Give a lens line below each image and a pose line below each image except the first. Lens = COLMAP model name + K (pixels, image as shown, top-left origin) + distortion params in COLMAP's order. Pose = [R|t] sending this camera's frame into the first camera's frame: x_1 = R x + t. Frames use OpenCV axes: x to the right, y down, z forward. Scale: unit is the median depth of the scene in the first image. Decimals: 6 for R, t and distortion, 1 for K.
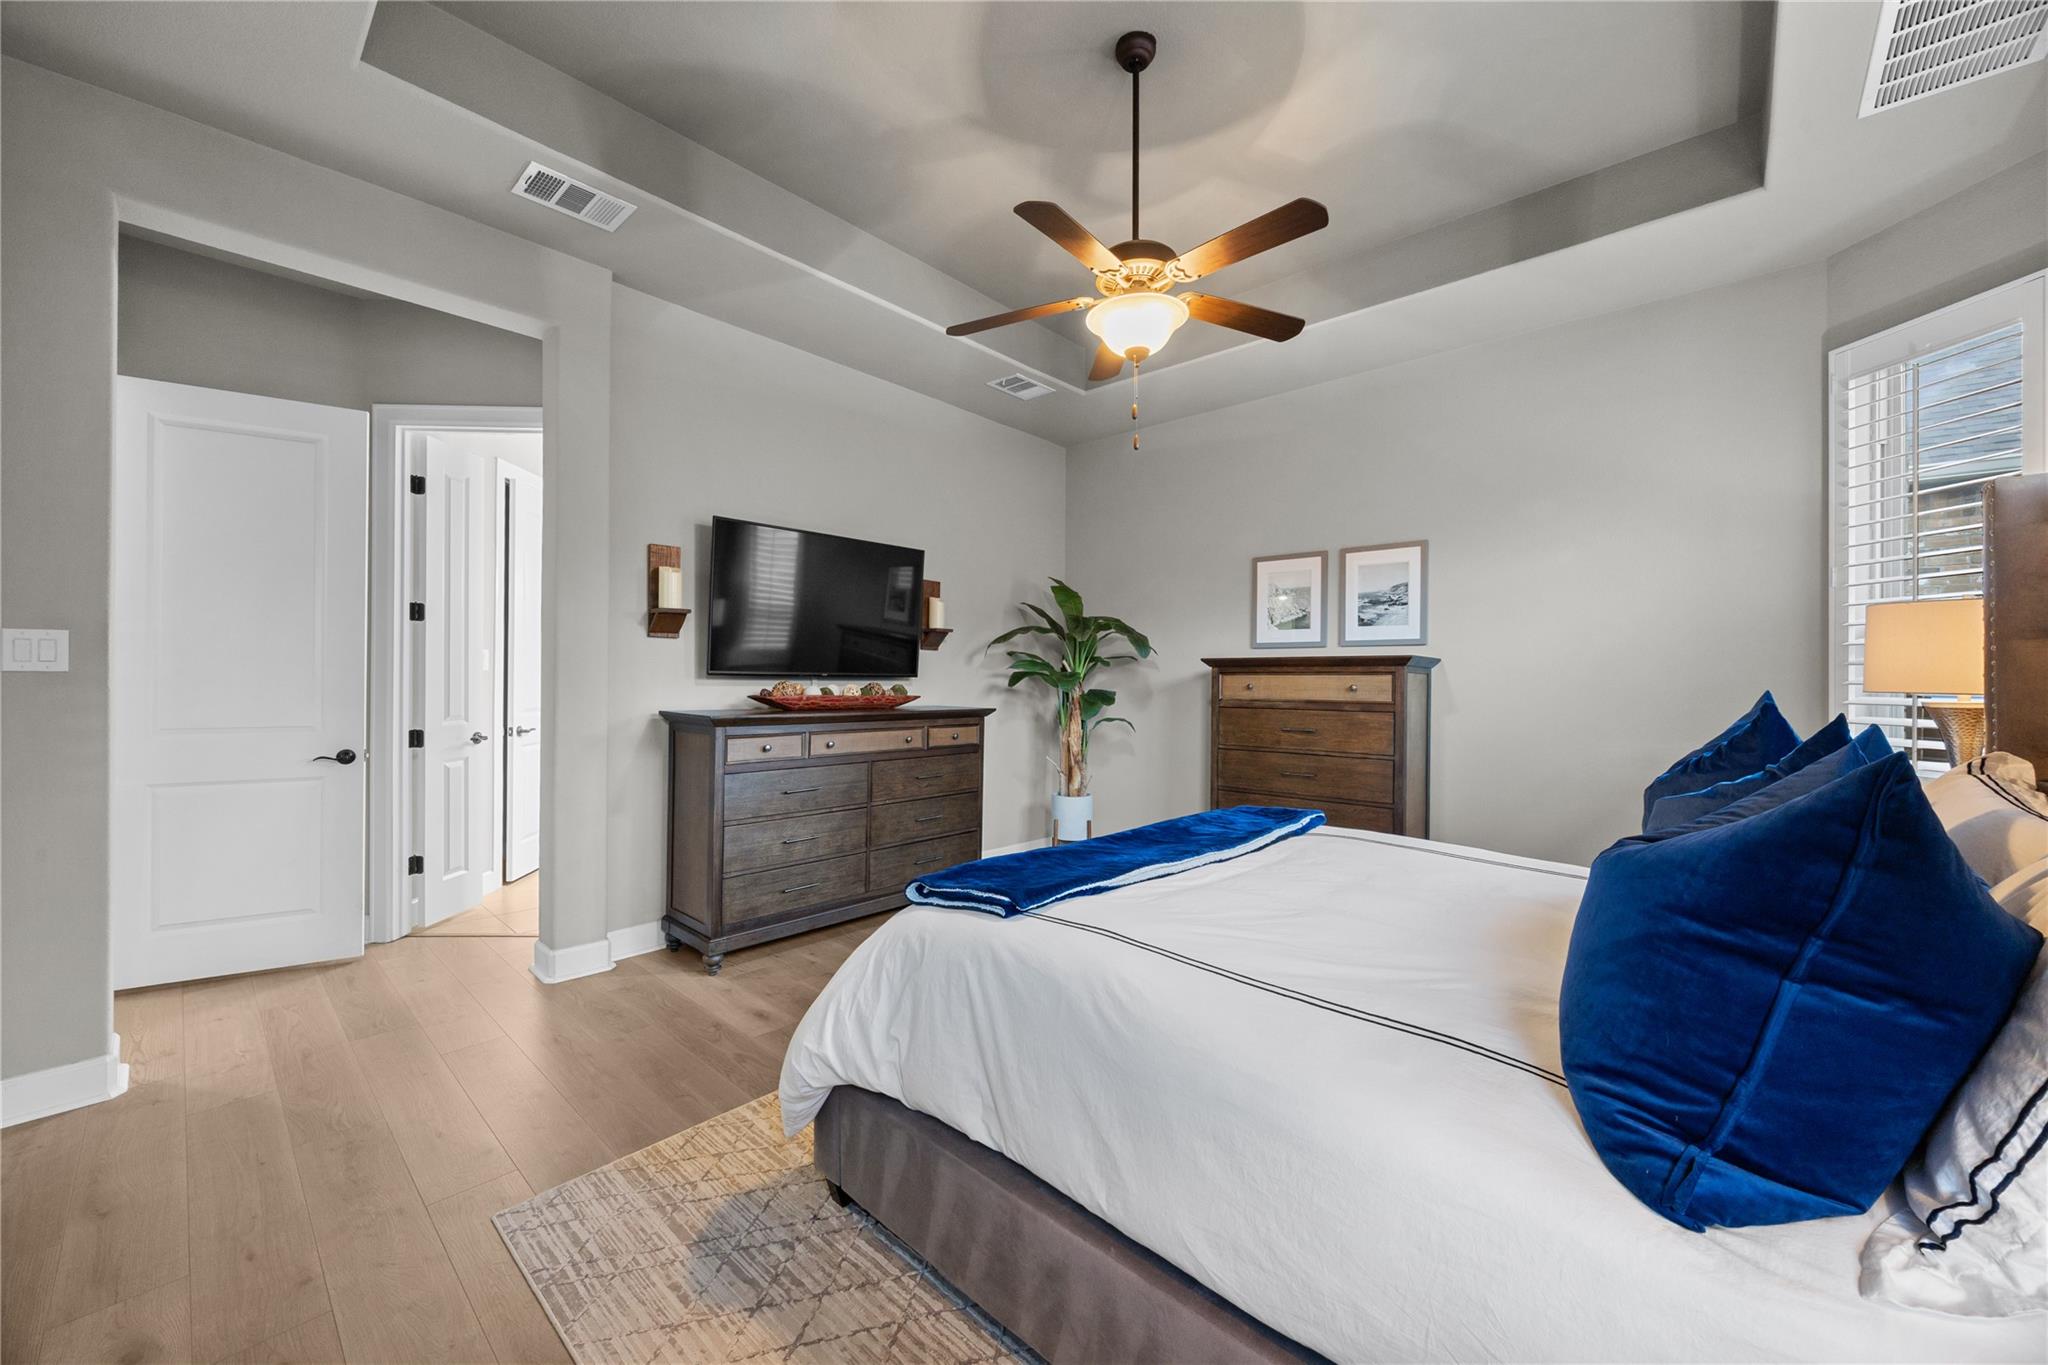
lens RADIAL K [[774.1, 0, 1015.1], [0, 774.1, 677.5], [0, 0, 1]] dist [-0.003750, 0.000175]
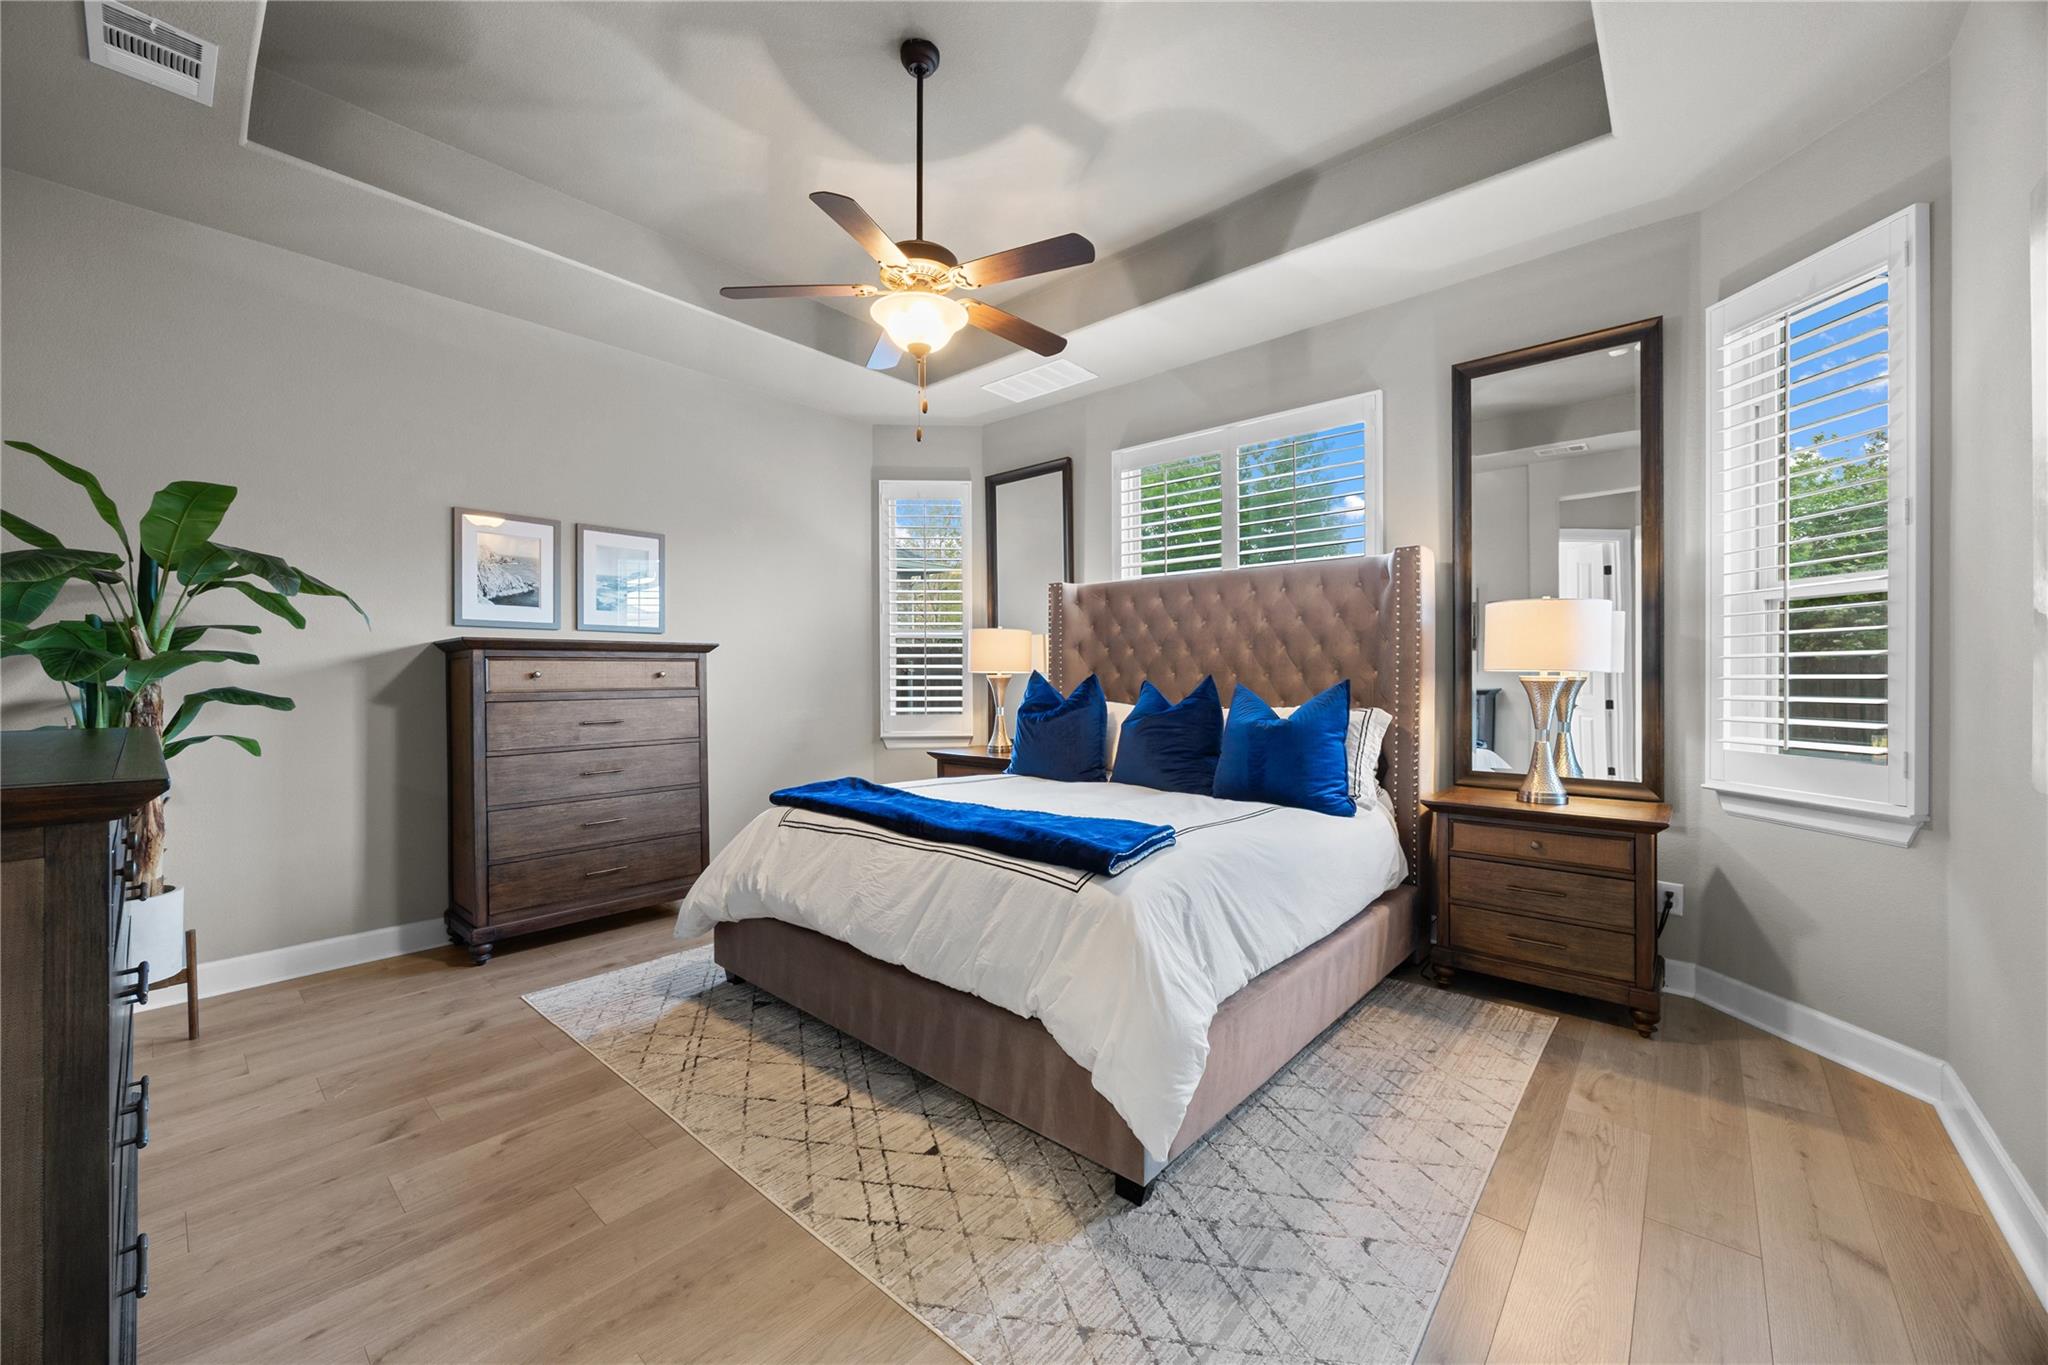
lens RADIAL K [[774.1, 0, 1014.6], [0, 774.1, 677.7], [0, 0, 1]] dist [-0.003750, 0.000175]
pose [[-0.012985, -0.012954, 0.999832, -0.513663], [0.001290, 0.999915, 0.012972, 0.005125], [-0.999915, 0.001459, -0.012967, 0.509718]]
